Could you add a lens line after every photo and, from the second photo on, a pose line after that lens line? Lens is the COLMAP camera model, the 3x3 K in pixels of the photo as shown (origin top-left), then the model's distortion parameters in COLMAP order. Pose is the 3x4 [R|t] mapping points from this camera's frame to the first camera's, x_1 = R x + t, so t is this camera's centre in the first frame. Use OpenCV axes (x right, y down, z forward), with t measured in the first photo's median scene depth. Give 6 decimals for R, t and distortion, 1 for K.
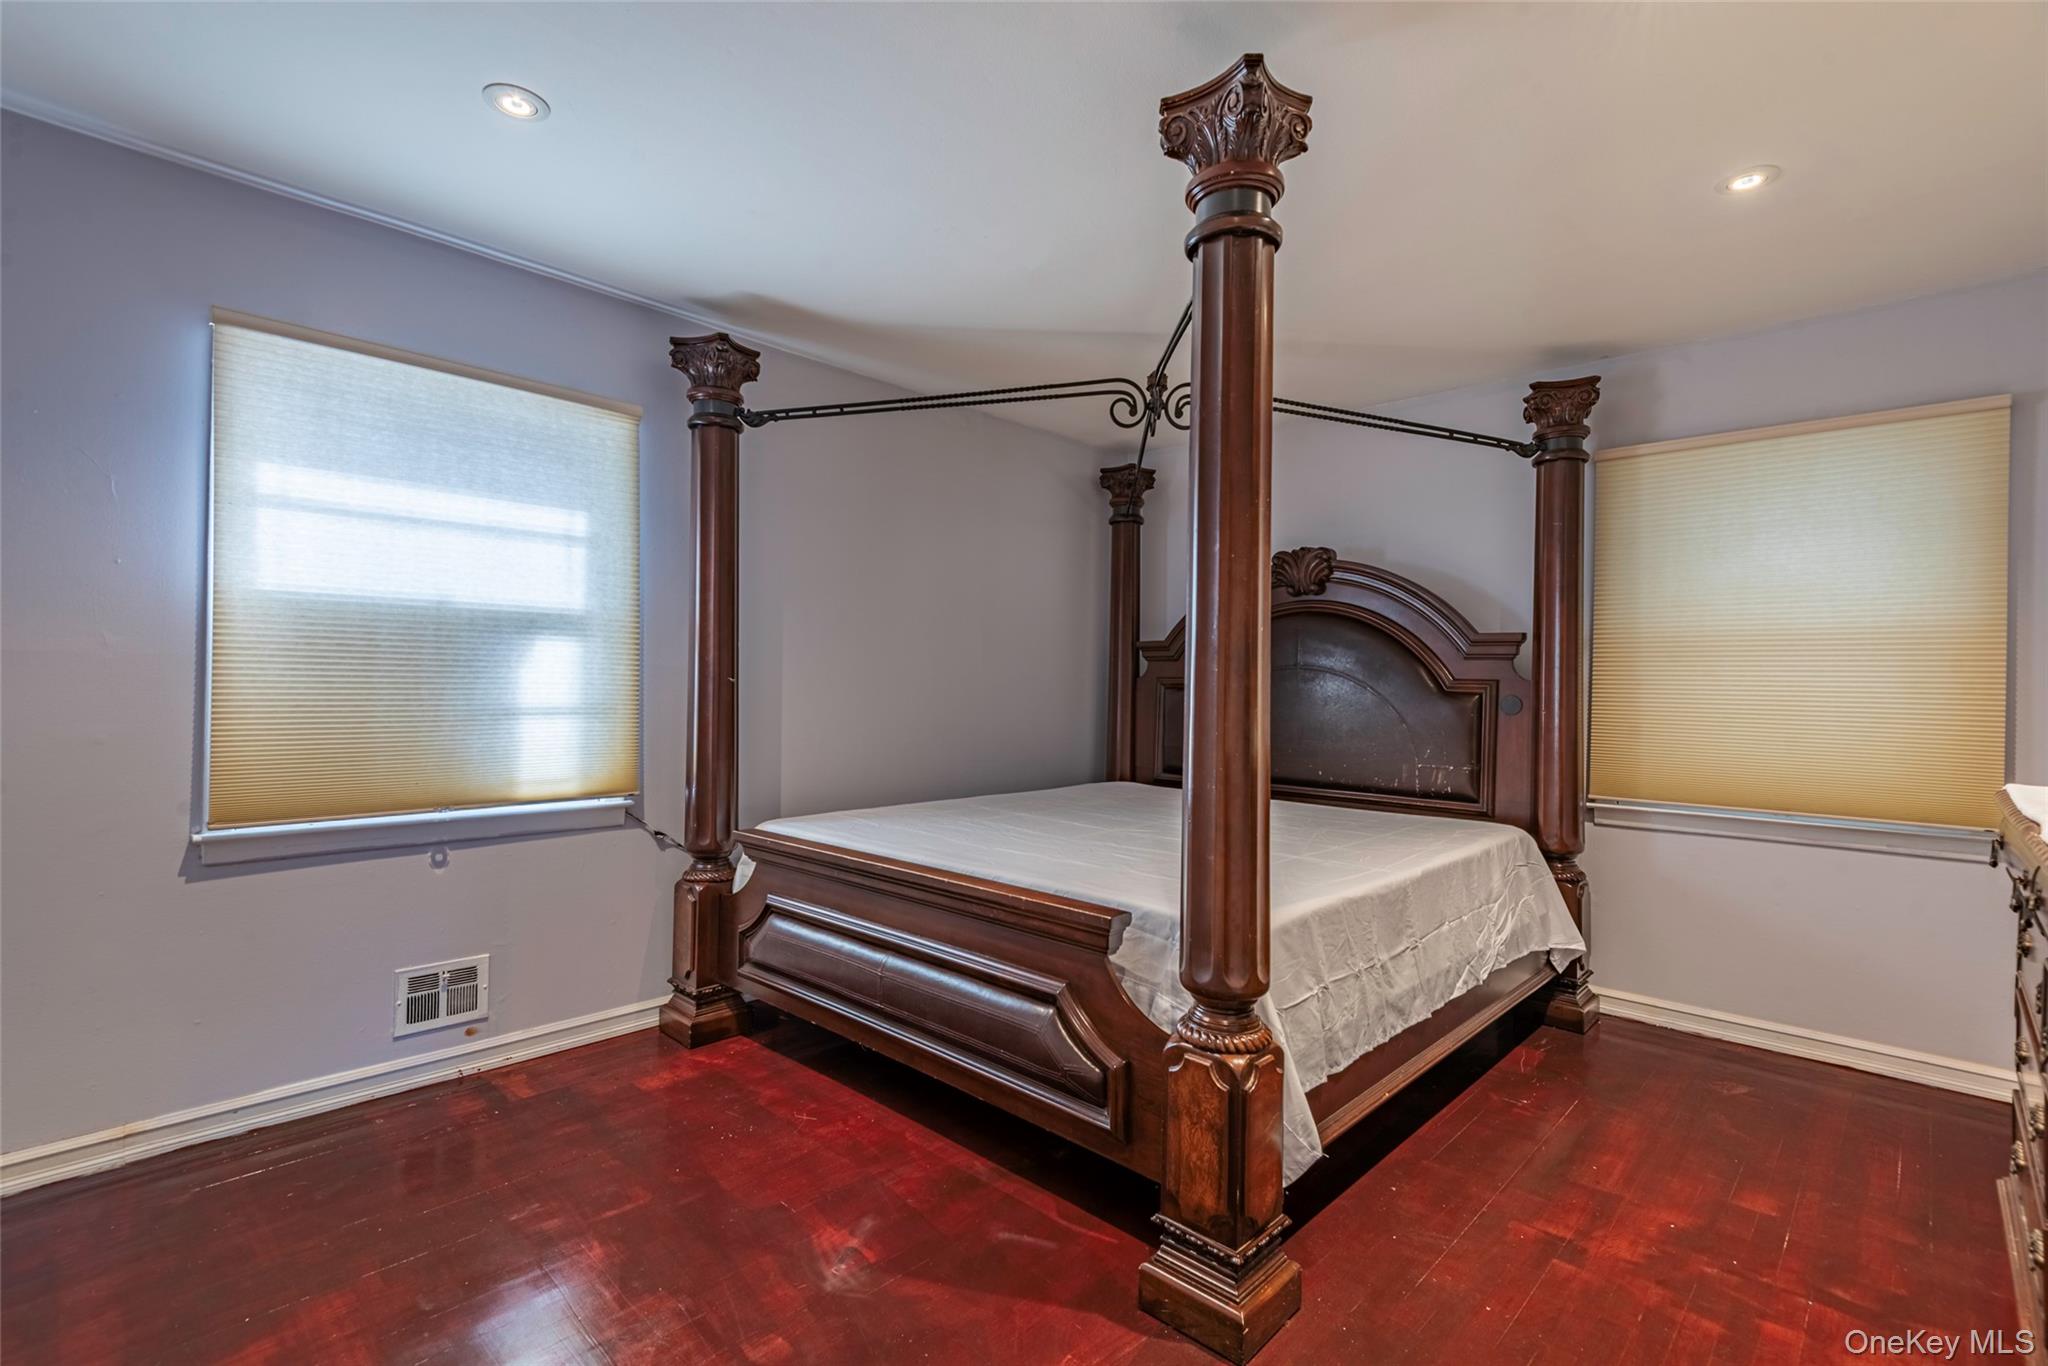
lens RADIAL K [[933.0, 0, 1031.8], [0, 933.0, 679.9], [0, 0, 1]] dist [0.042722, -0.027887]
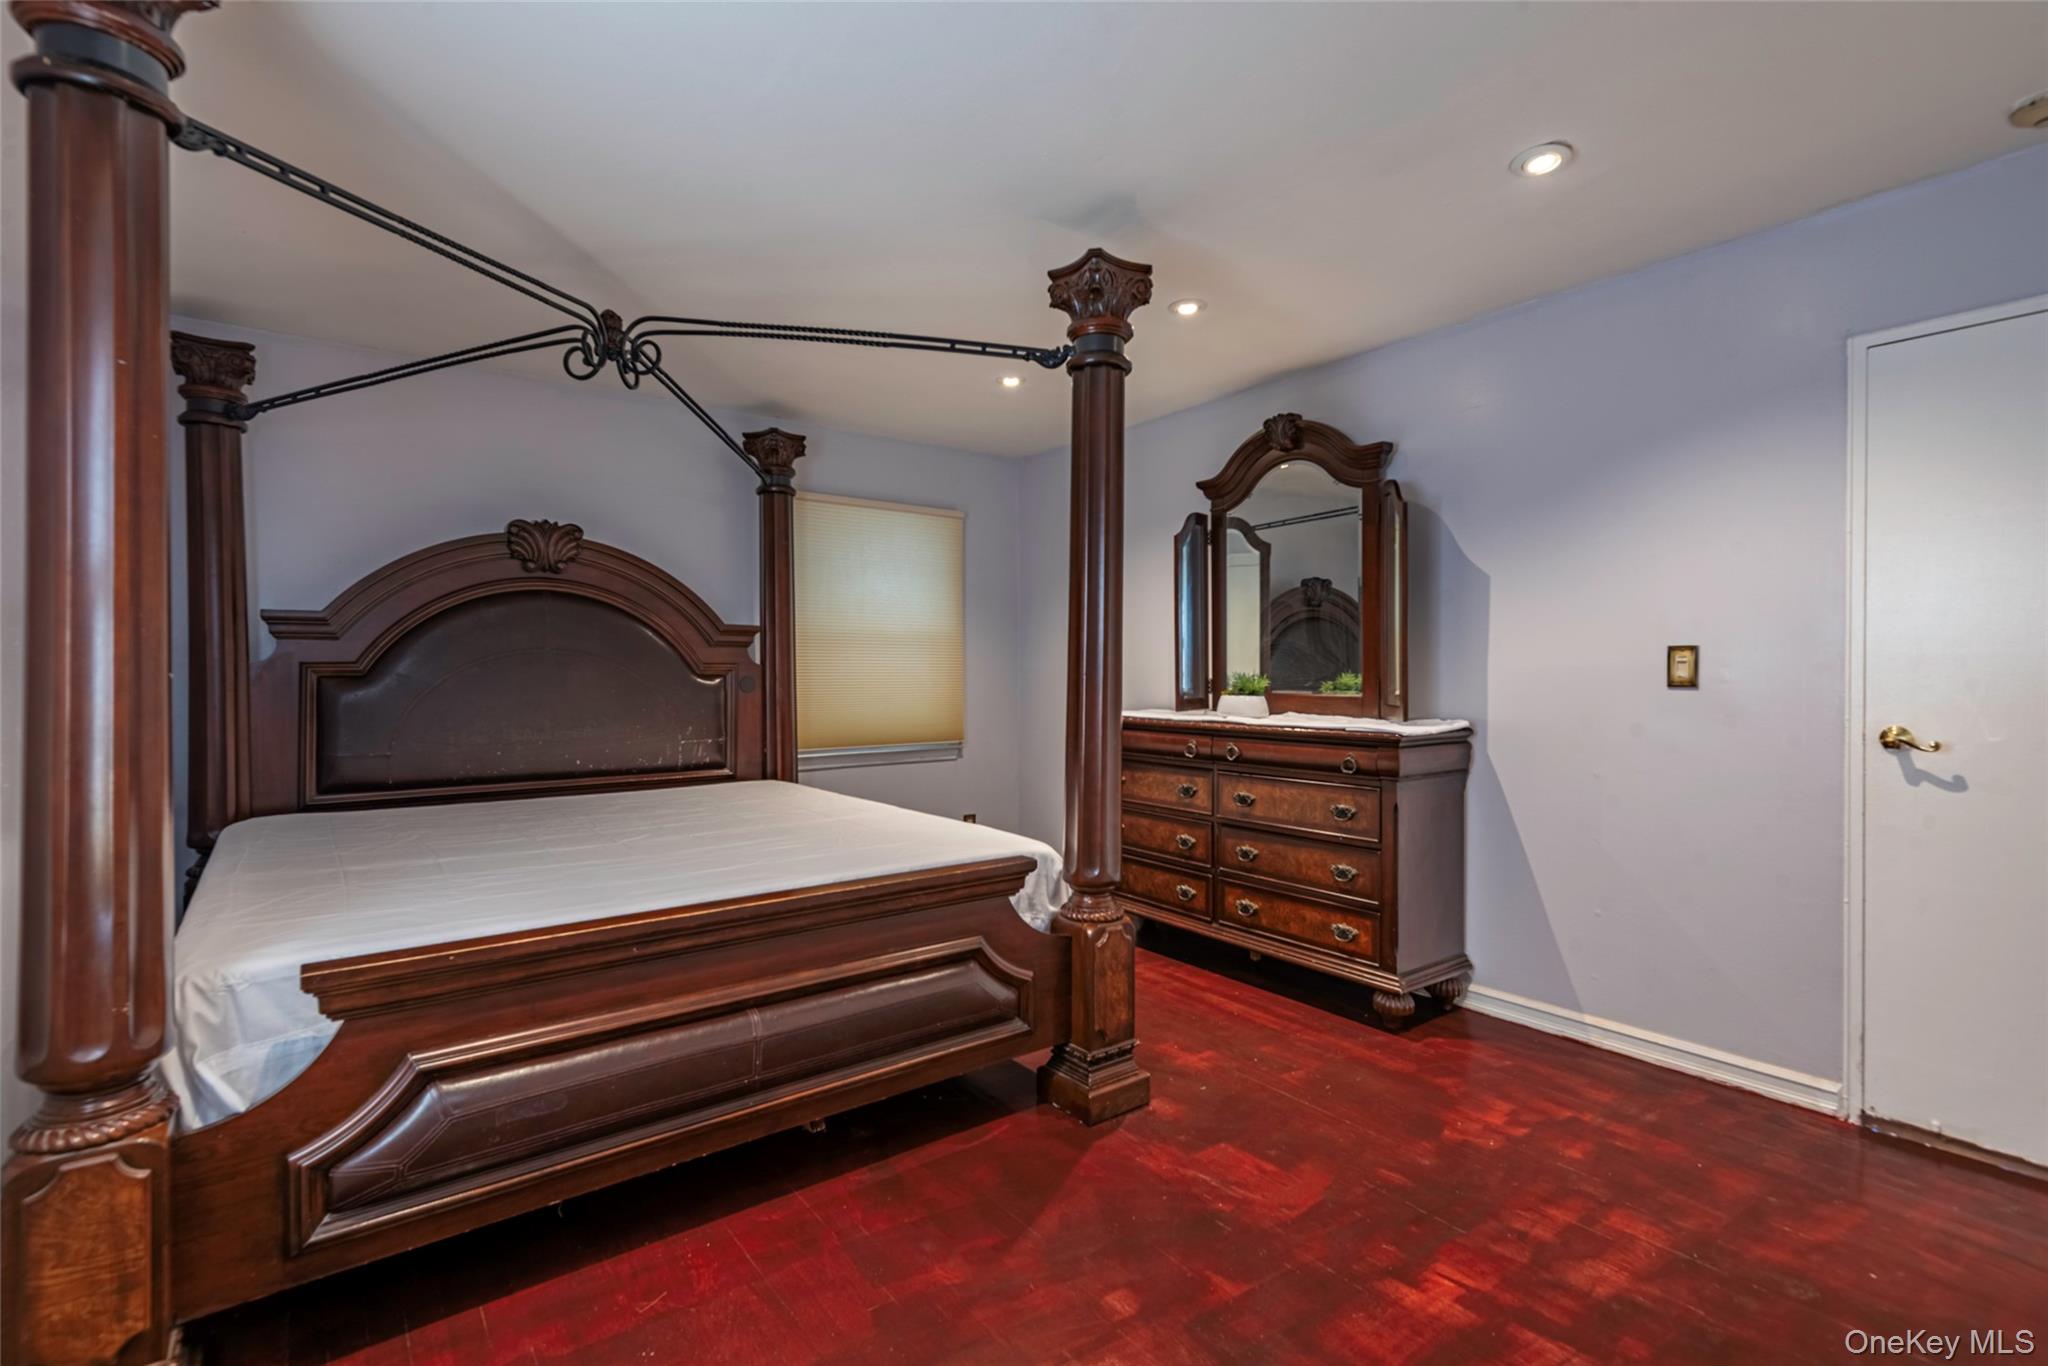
lens RADIAL K [[933.0, 0, 1031.8], [0, 933.0, 679.9], [0, 0, 1]] dist [0.042722, -0.027887]
pose [[0.159452, -0.023761, 0.986920, -0.676909], [-0.002147, 0.999700, 0.024416, -0.010467], [-0.987203, -0.006012, 0.159353, 0.475368]]
